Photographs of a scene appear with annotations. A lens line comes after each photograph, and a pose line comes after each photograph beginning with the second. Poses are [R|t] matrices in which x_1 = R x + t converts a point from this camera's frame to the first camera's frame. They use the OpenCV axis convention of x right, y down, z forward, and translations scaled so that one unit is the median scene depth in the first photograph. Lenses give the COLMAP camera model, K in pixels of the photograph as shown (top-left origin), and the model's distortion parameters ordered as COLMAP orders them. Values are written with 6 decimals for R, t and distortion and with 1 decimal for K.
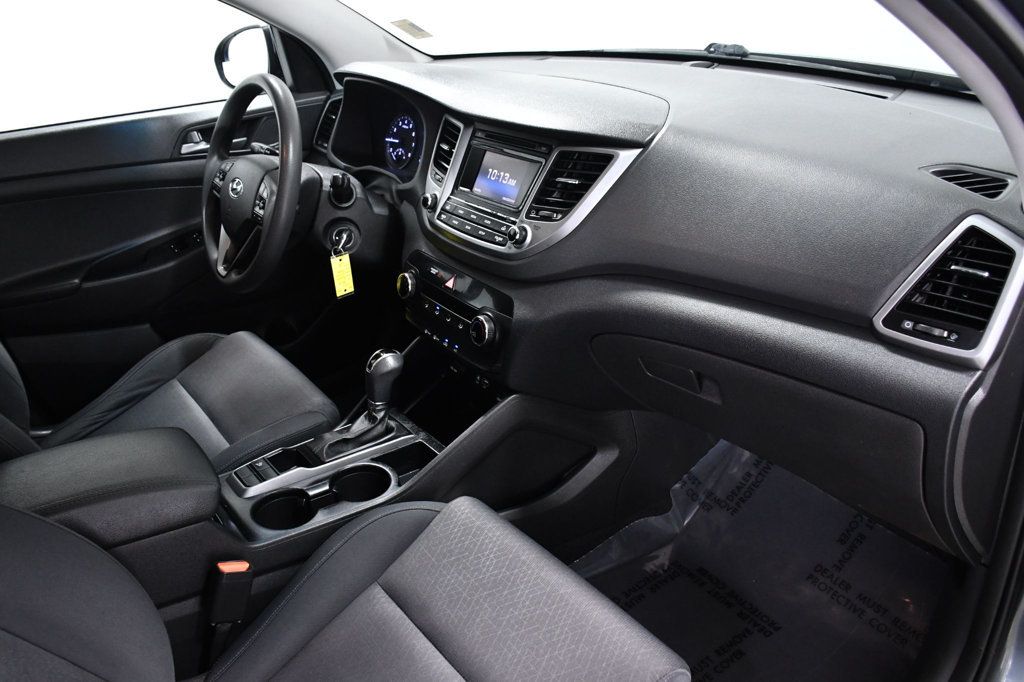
lens RADIAL K [[775.5, 0, 509.9], [0, 775.5, 357.1], [0, 0, 1]] dist [-0.156105, 0.102386]
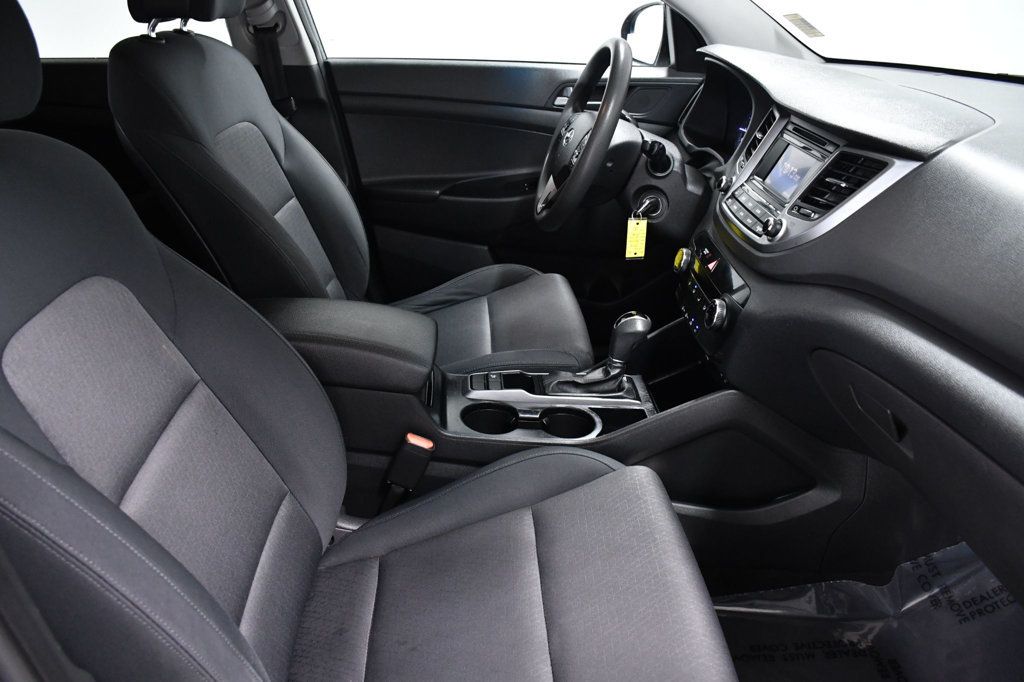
lens RADIAL K [[775.5, 0, 509.9], [0, 775.5, 357.1], [0, 0, 1]] dist [-0.156105, 0.102386]
pose [[0.825372, 0.304253, -0.475596, 0.201242], [-0.306049, 0.948981, 0.075960, 0.020246], [0.474442, 0.082861, 0.876378, 0.022782]]
